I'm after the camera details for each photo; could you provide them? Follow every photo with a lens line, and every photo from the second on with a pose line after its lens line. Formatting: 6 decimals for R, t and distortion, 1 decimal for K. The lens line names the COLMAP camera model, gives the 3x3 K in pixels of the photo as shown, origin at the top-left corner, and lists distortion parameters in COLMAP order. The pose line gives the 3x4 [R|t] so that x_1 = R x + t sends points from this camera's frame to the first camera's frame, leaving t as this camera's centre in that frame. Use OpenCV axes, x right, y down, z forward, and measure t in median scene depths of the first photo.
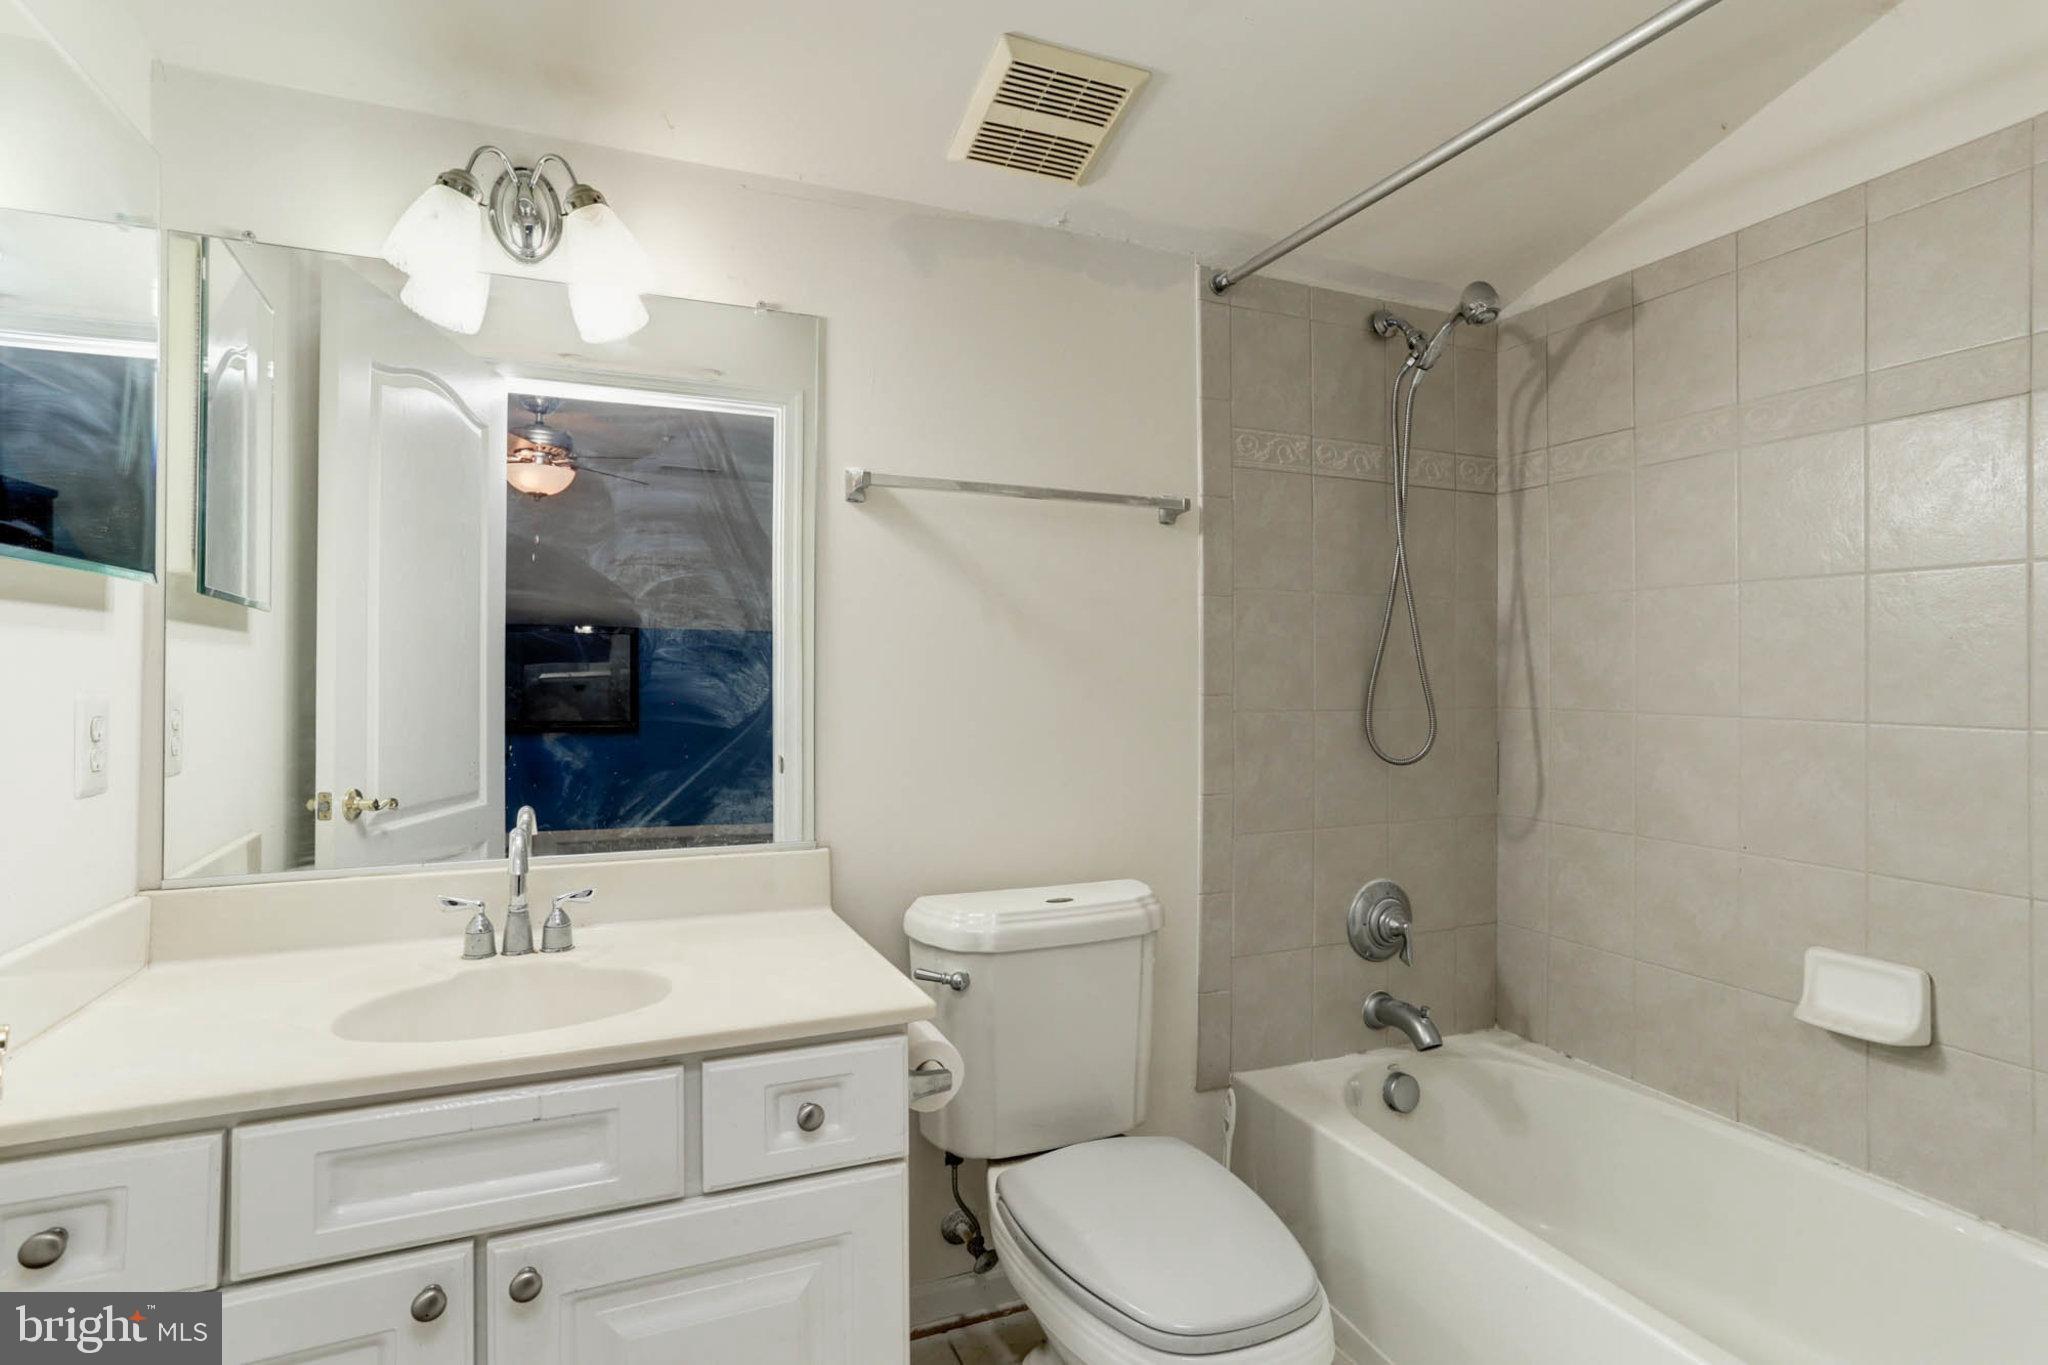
lens RADIAL K [[1011.5, 0, 1024.3], [0, 1011.5, 680.9], [0, 0, 1]] dist [-0.022245, 0.011502]
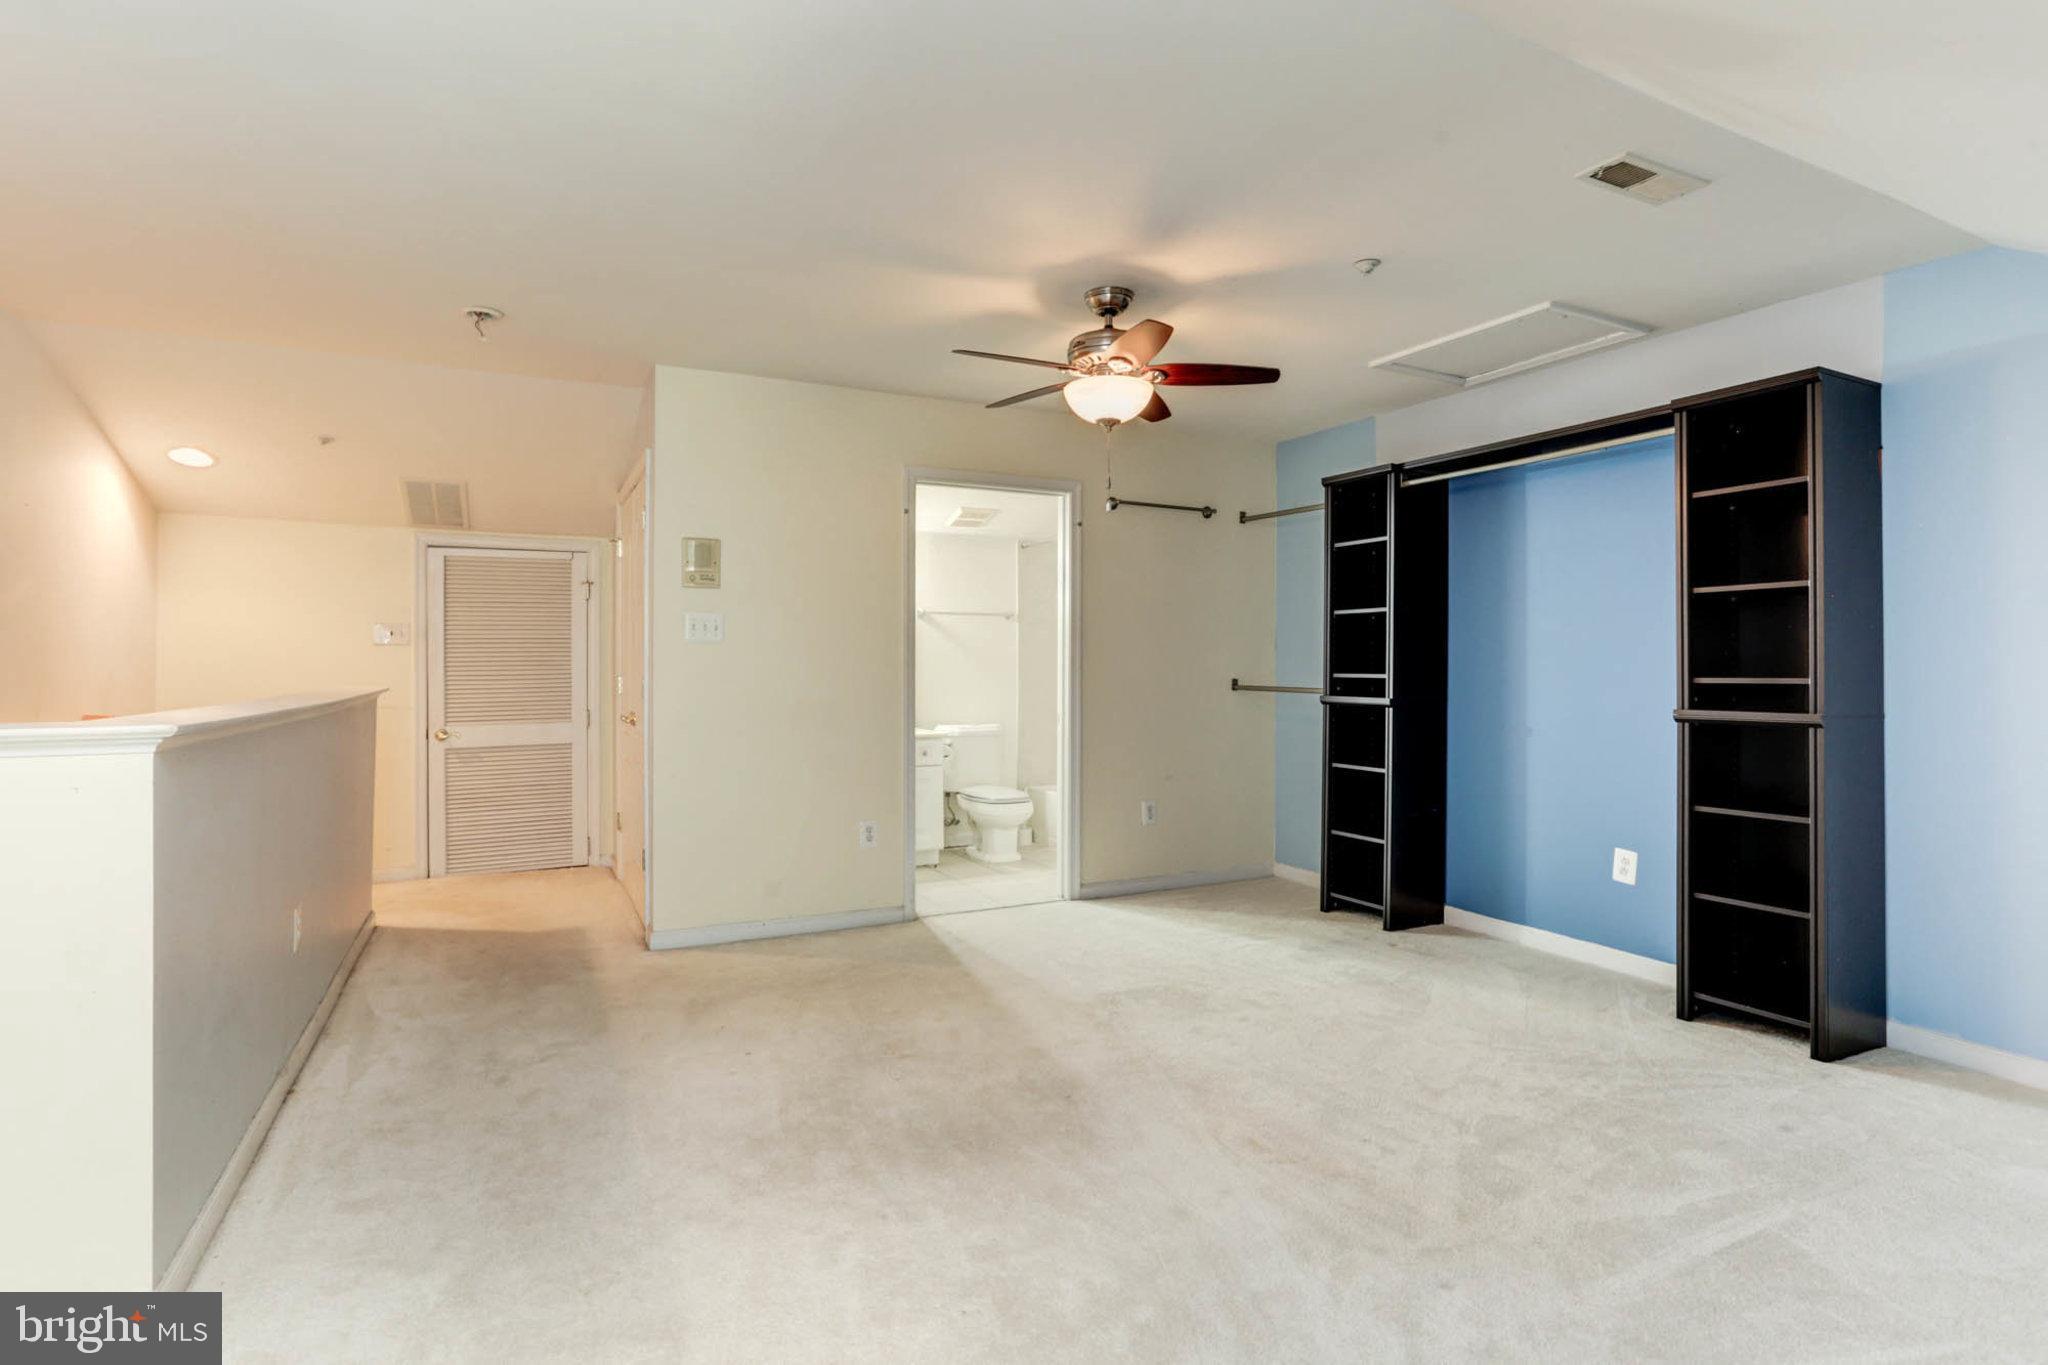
lens RADIAL K [[1011.5, 0, 1024.8], [0, 1011.5, 675.6], [0, 0, 1]] dist [-0.022245, 0.011502]
pose [[0.996480, -0.000794, 0.083827, -0.081519], [0.000238, 0.999978, 0.006642, 0.007088], [-0.083830, -0.006598, 0.996458, -2.358764]]
